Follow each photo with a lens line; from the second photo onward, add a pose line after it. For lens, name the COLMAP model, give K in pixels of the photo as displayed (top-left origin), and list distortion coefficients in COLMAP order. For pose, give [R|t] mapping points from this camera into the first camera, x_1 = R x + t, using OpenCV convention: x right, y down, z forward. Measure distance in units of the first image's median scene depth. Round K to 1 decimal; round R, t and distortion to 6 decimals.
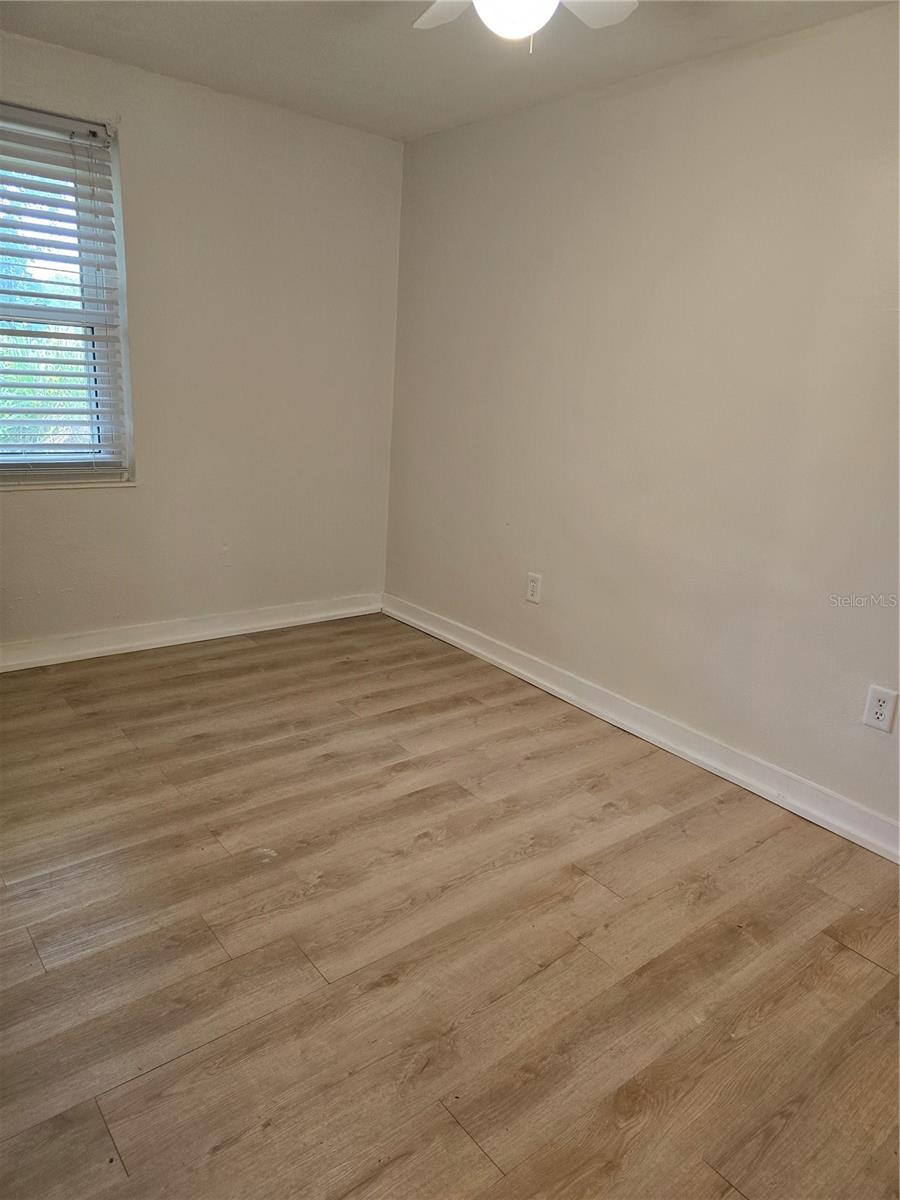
lens RADIAL K [[800.1, 0, 454.5], [0, 800.1, 601.4], [0, 0, 1]] dist [0.043550, -0.041184]
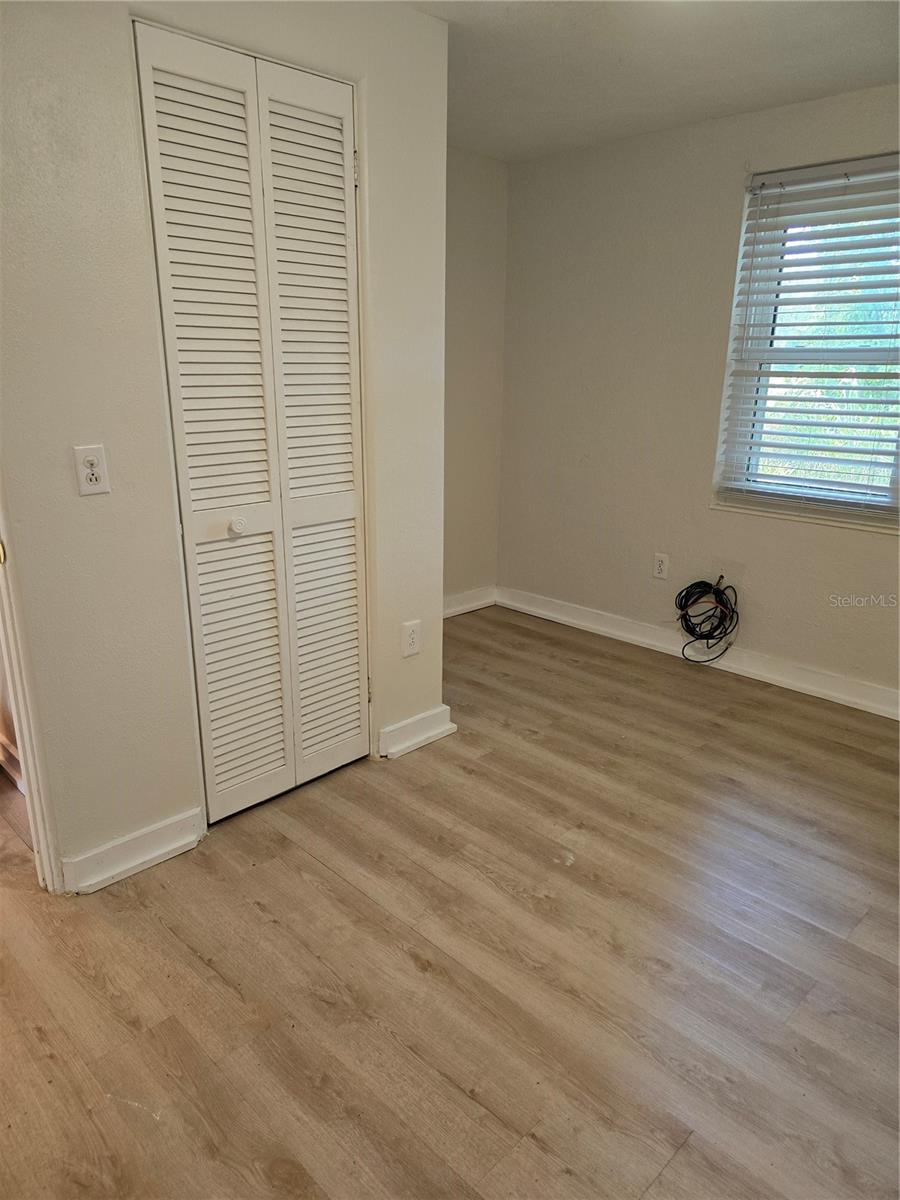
lens RADIAL K [[800.1, 0, 454.5], [0, 800.1, 601.4], [0, 0, 1]] dist [0.043550, -0.041184]
pose [[0.114719, 0.228729, -0.966707, 0.741820], [-0.290082, 0.938431, 0.187614, -0.166735], [0.950101, 0.258901, 0.174006, 0.649983]]
